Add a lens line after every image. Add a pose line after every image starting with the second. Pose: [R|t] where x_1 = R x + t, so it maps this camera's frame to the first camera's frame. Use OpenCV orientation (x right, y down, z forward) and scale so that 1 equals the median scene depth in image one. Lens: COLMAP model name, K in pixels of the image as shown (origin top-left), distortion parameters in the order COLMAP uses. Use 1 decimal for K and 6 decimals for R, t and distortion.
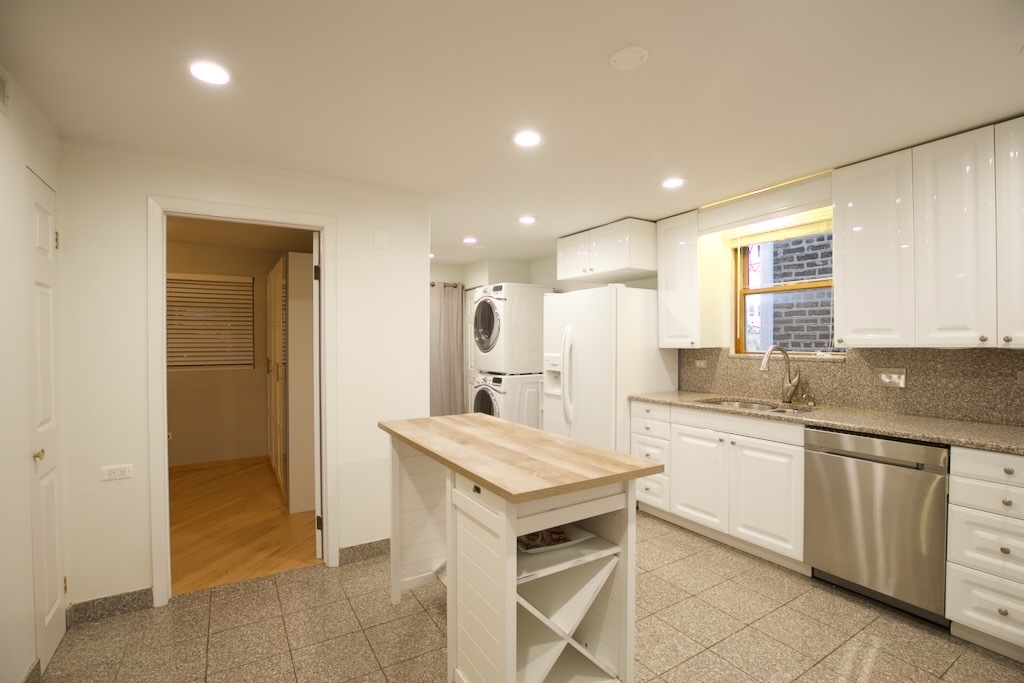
lens RADIAL K [[468.2, 0, 512.2], [0, 468.2, 343.8], [0, 0, 1]] dist [-0.030813, 0.000543]
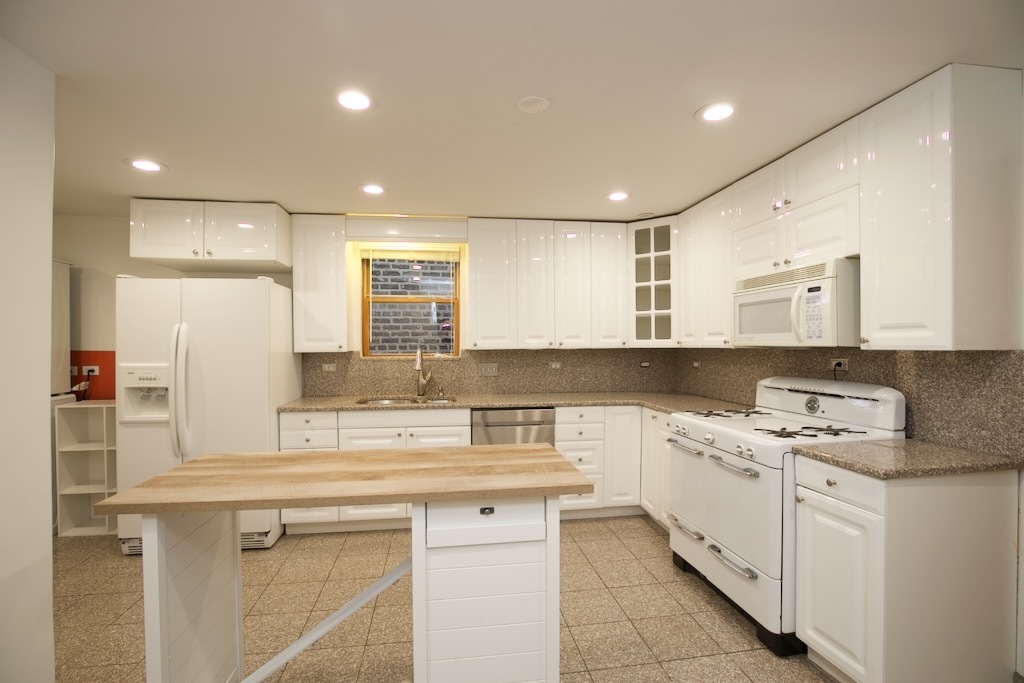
lens RADIAL K [[468.2, 0, 512.2], [0, 468.2, 343.8], [0, 0, 1]] dist [-0.030813, 0.000543]
pose [[0.383894, 0.001964, 0.923375, -0.416975], [0.005700, 0.999974, -0.004497, -0.001259], [-0.923359, 0.006990, 0.383873, 0.290398]]
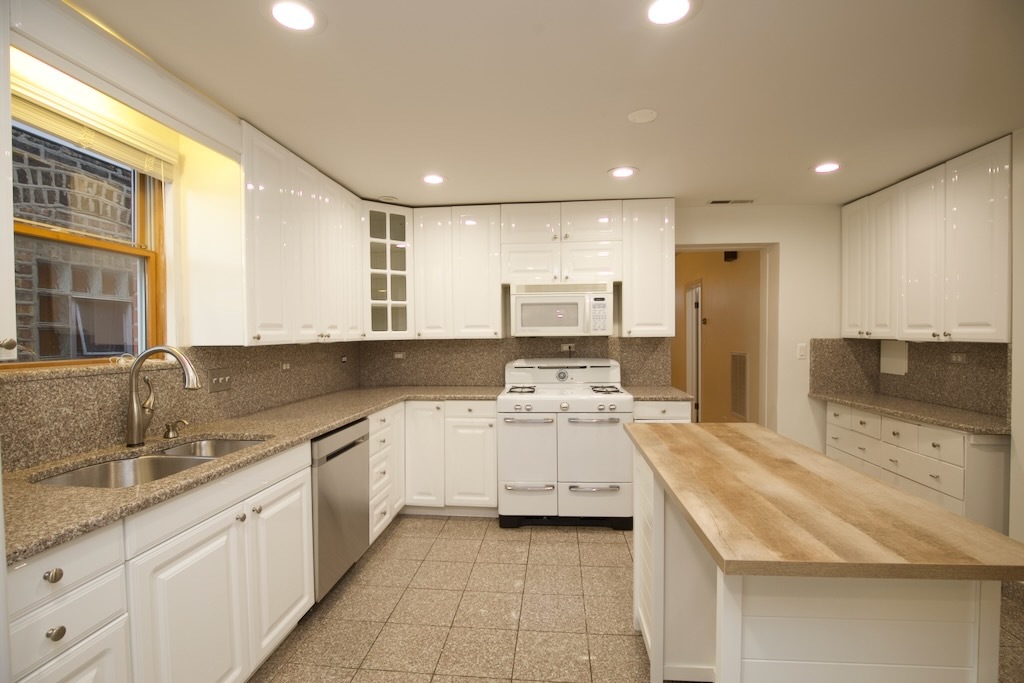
lens RADIAL K [[468.2, 0, 512.2], [0, 468.2, 343.8], [0, 0, 1]] dist [-0.030813, 0.000543]
pose [[-0.799963, -0.001386, 0.600048, -0.116390], [0.014368, 0.999666, 0.021464, -0.004823], [-0.599877, 0.025792, -0.799676, 1.100092]]
